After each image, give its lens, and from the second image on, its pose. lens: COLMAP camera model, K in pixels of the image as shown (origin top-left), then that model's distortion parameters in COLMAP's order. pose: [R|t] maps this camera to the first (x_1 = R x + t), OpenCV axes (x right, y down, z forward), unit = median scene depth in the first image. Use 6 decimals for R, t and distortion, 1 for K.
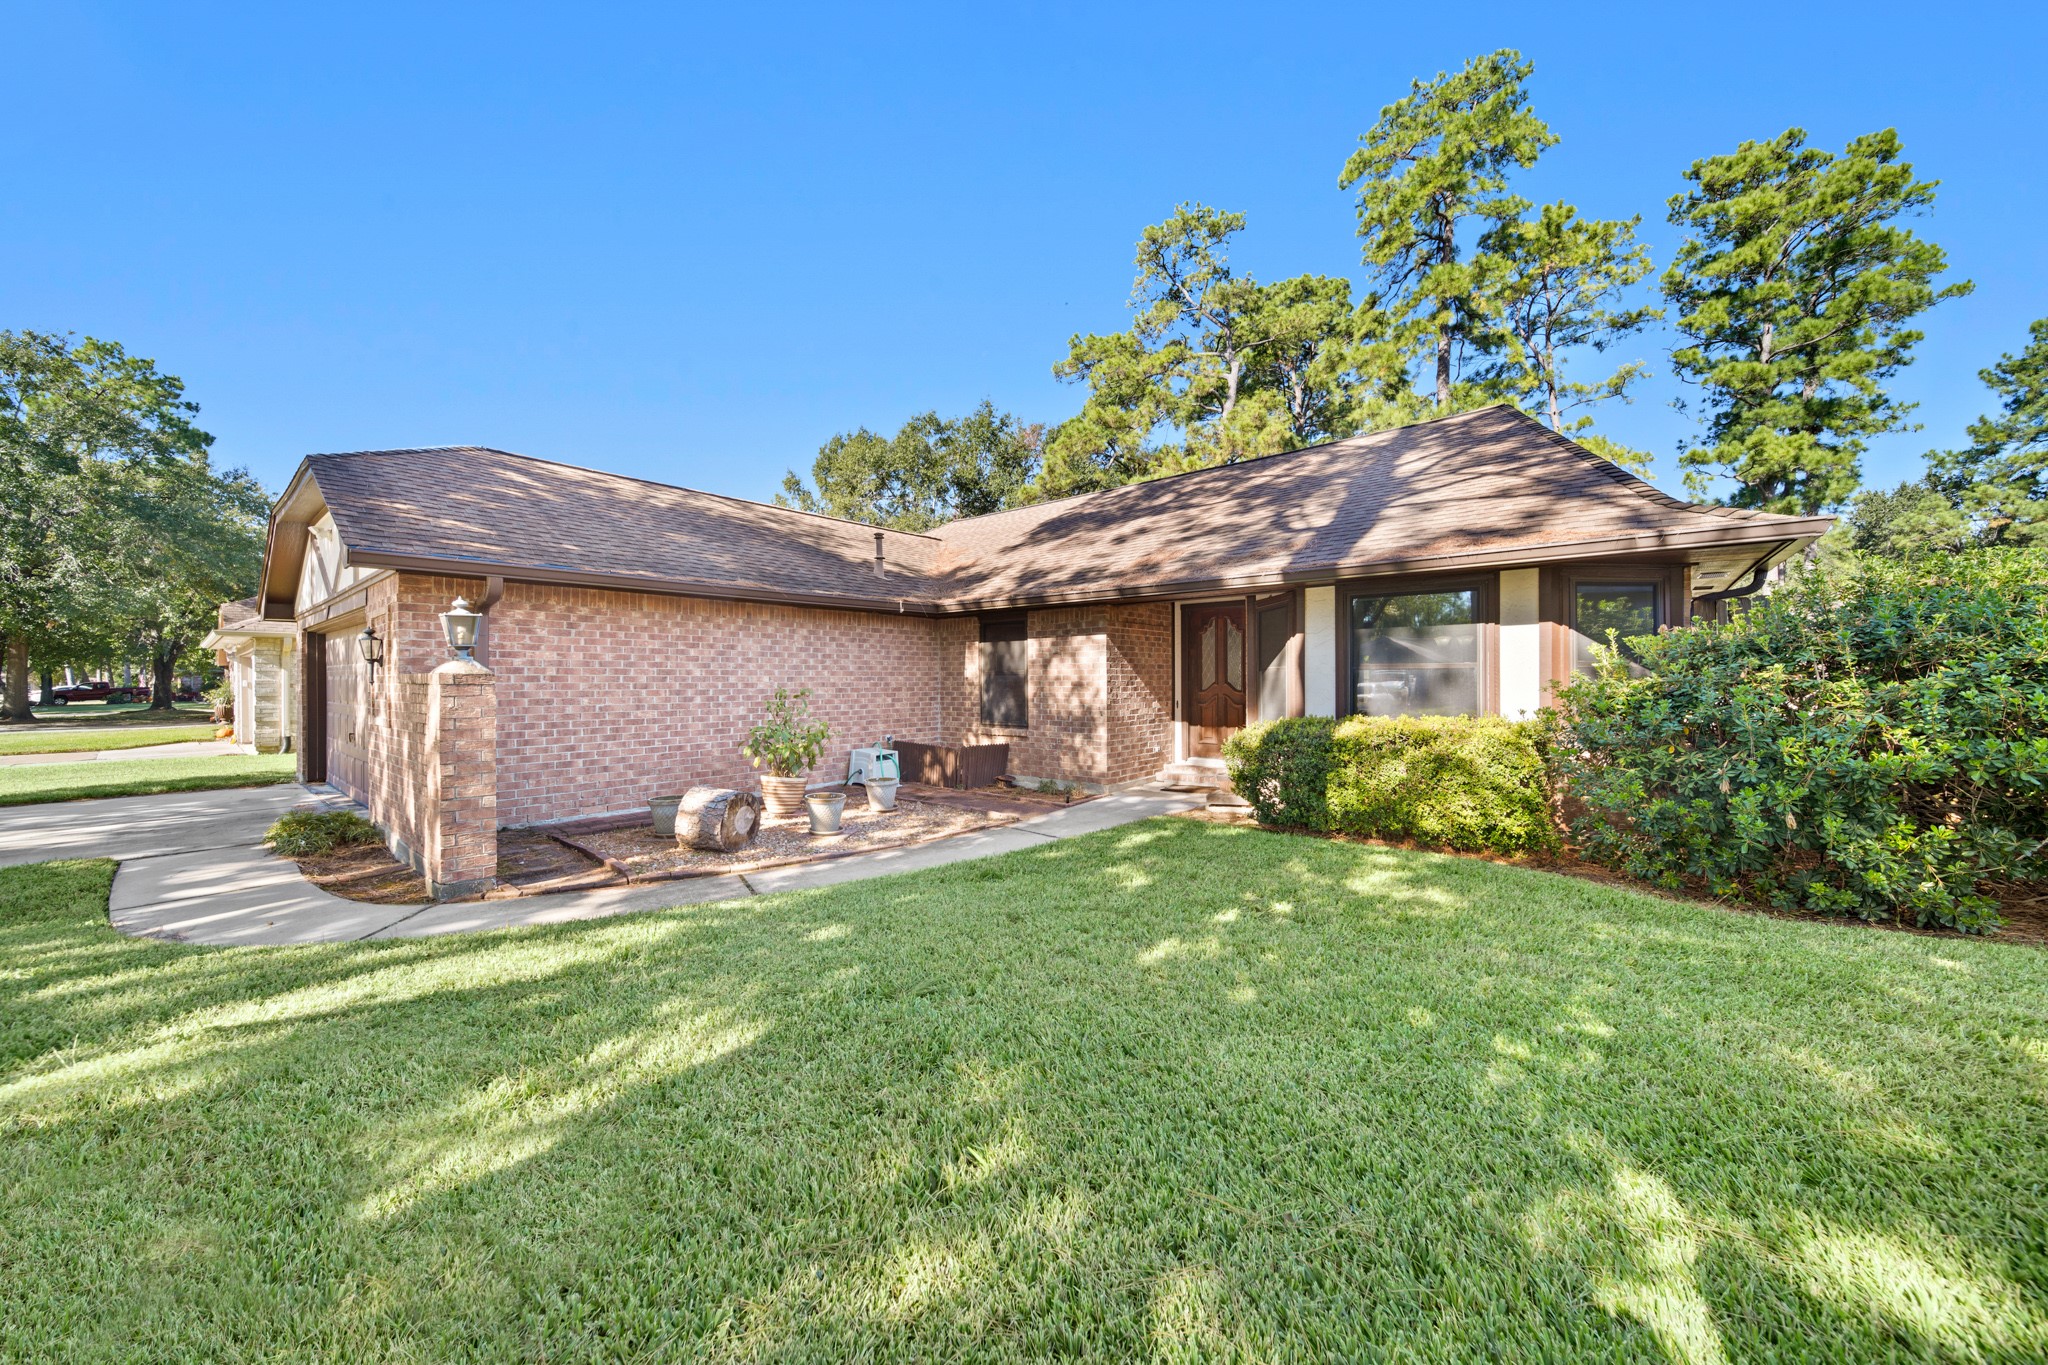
lens RADIAL K [[733.7, 0, 1030.5], [0, 733.7, 674.7], [0, 0, 1]] dist [-0.005803, 0.000015]
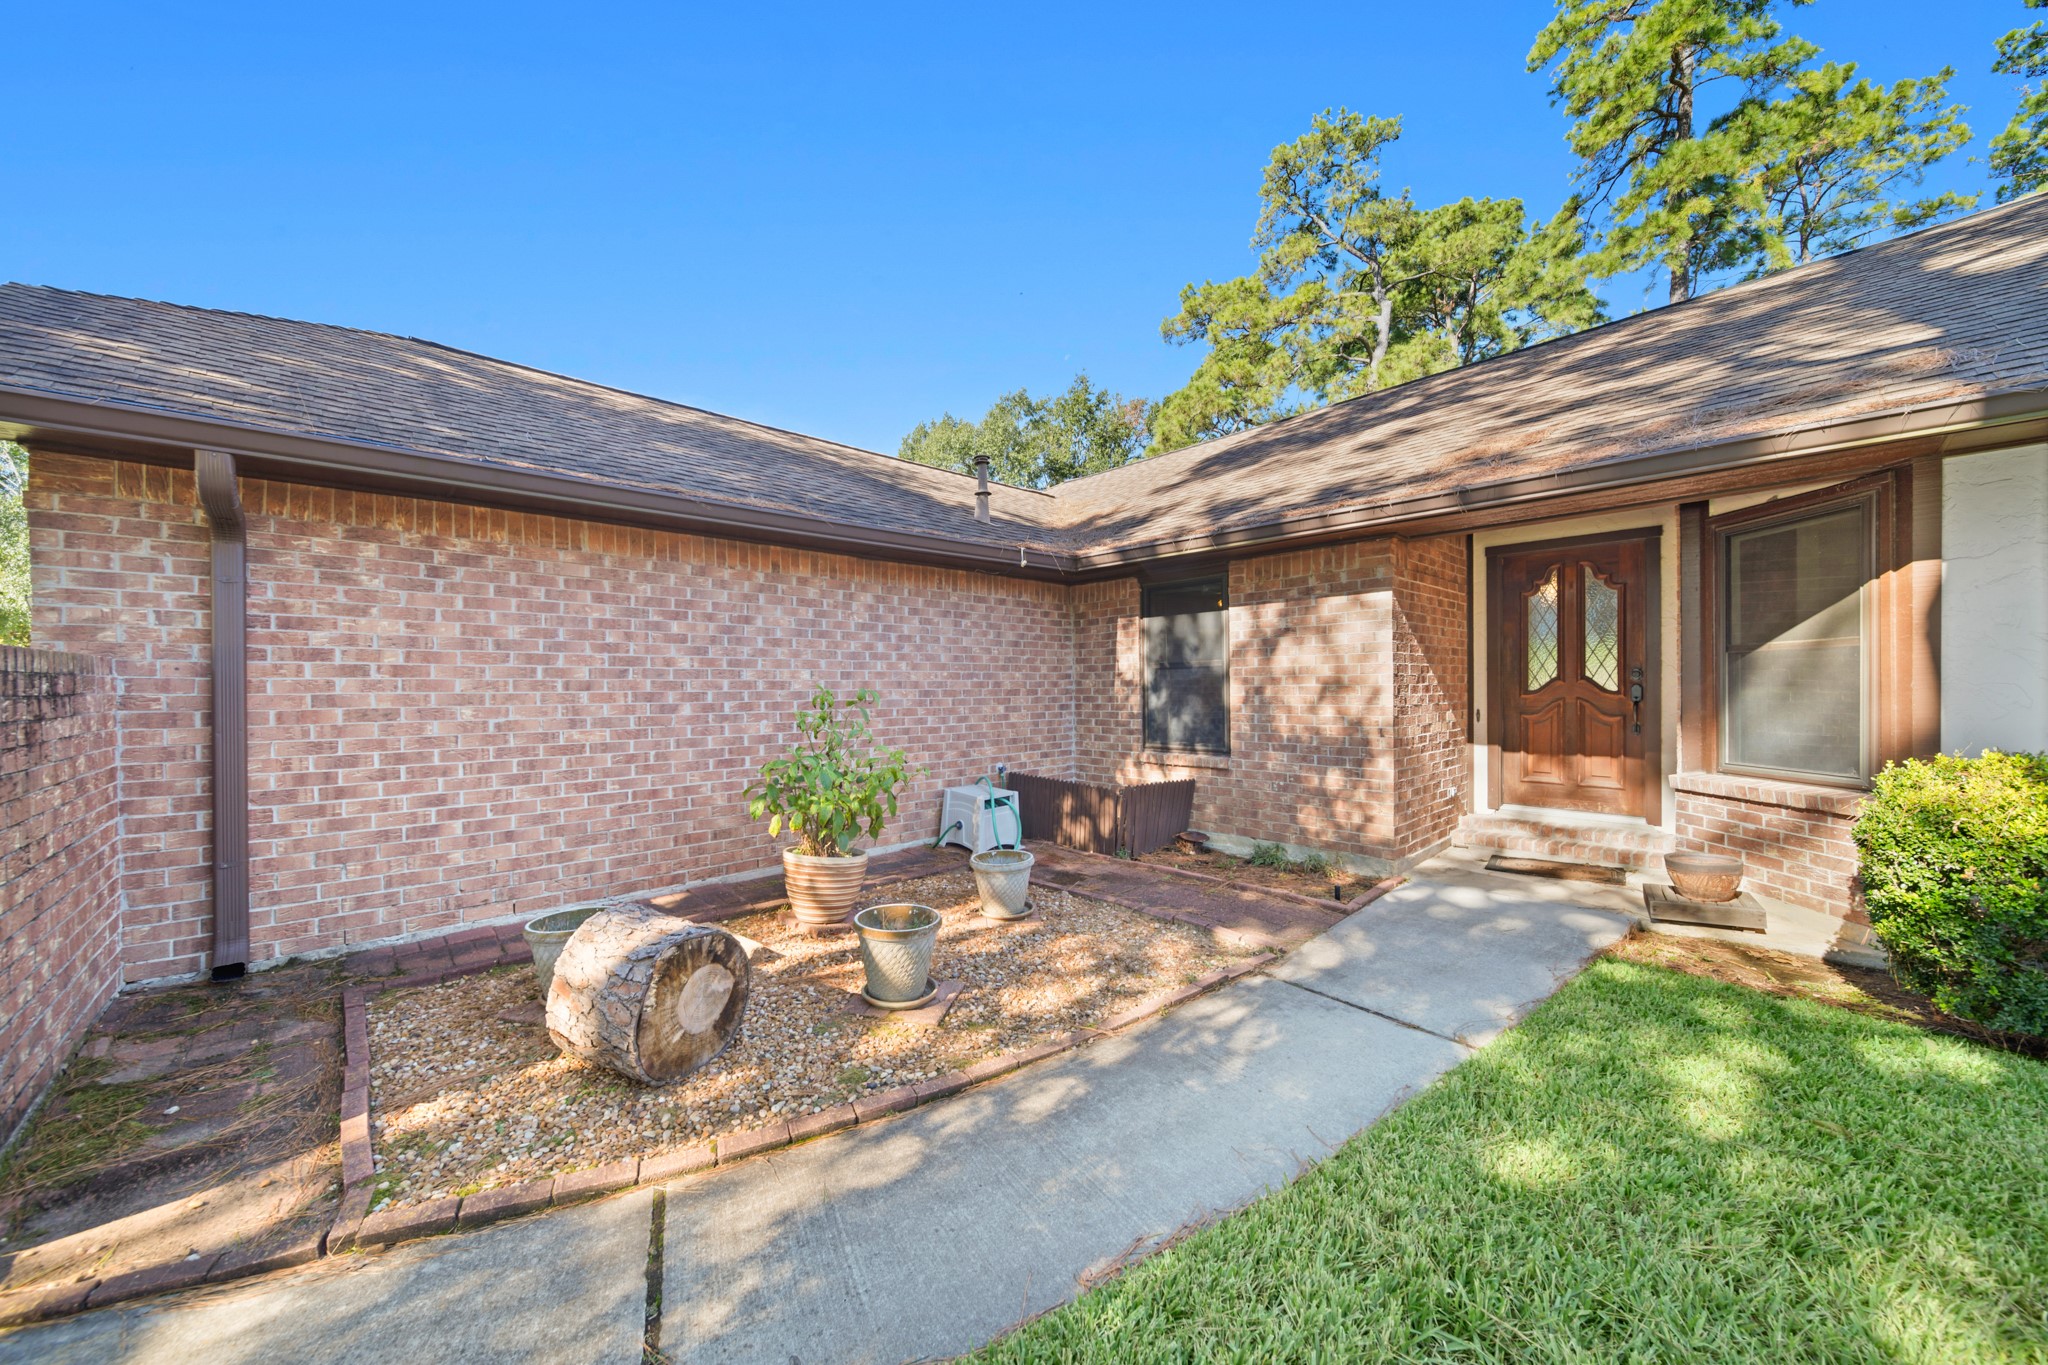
lens RADIAL K [[728.3, 0, 1023.6], [0, 728.3, 682.4], [0, 0, 1]] dist [-0.001631, -0.000147]
pose [[0.992887, -0.005335, -0.118940, -0.102417], [0.005403, 0.999985, 0.000247, 0.011899], [0.118937, -0.000888, 0.992901, 0.389670]]
